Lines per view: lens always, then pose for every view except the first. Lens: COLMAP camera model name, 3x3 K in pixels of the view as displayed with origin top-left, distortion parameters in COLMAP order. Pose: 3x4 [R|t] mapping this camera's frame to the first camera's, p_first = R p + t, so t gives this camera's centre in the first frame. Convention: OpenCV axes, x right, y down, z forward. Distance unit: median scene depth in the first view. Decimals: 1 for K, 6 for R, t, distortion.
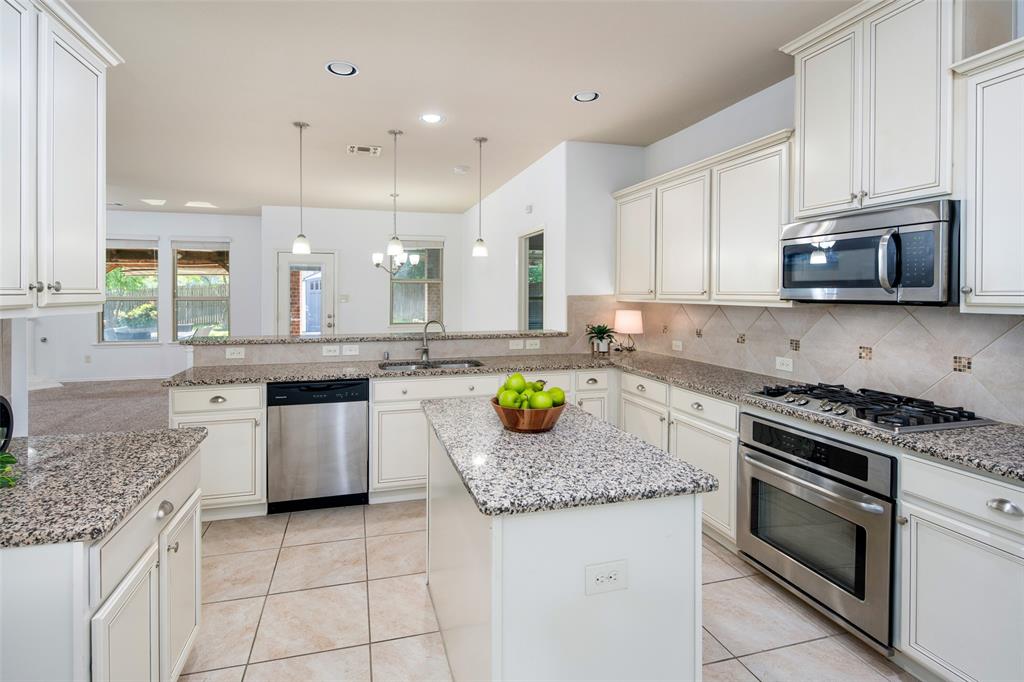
lens RADIAL K [[512.1, 0, 488.1], [0, 512.1, 294.6], [0, 0, 1]] dist [0.000071, -0.000733]
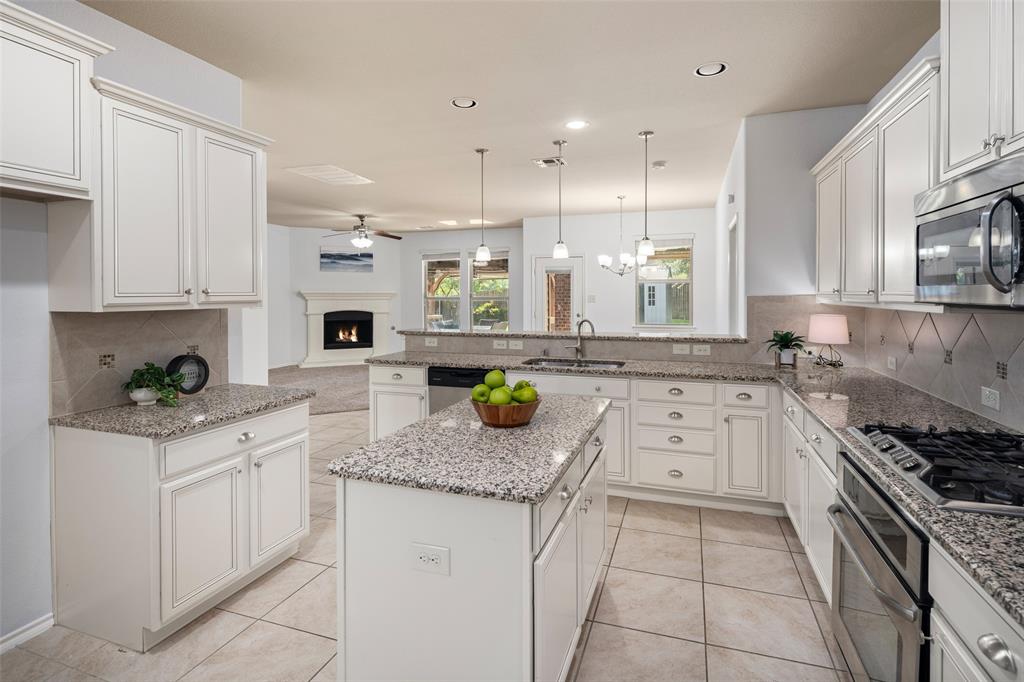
lens RADIAL K [[507.4, 0, 511.7], [0, 507.4, 297.4], [0, 0, 1]] dist [0.000050, 0.000205]
pose [[0.826871, 0.000774, -0.562392, 0.404772], [0.001843, 0.999990, 0.004086, -0.000410], [0.562389, -0.004415, 0.826861, 0.090510]]
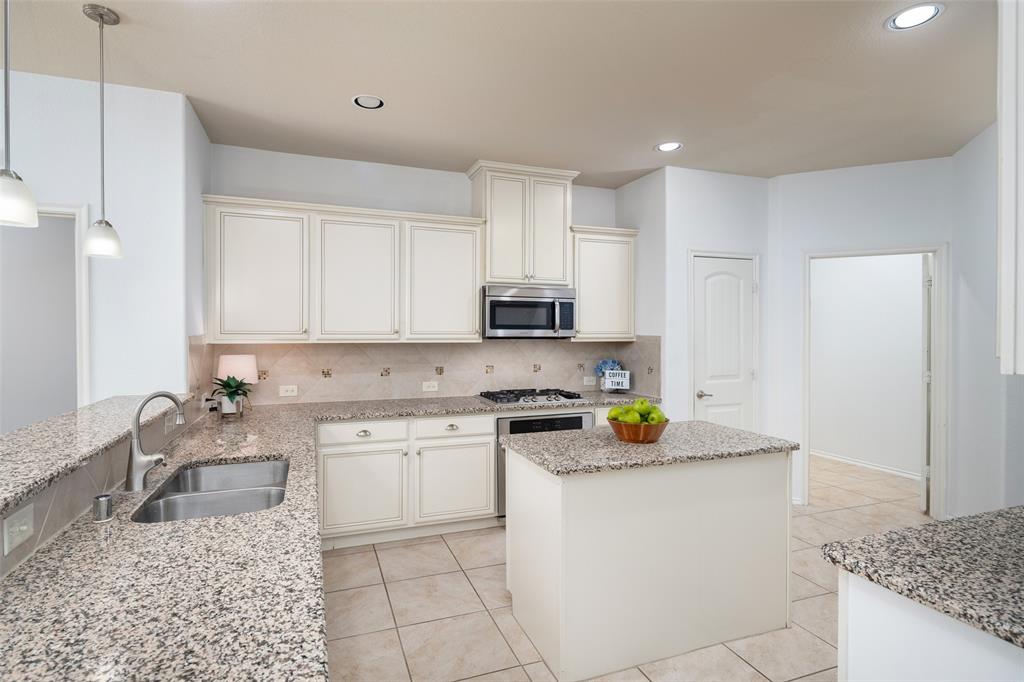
lens RADIAL K [[505.5, 0, 506.4], [0, 505.5, 336.2], [0, 0, 1]] dist [0.001338, -0.000067]
pose [[-0.097036, -0.009855, 0.995232, -0.682763], [0.001346, 0.999949, 0.010033, -0.005838], [-0.995280, 0.002313, -0.097018, 0.870785]]
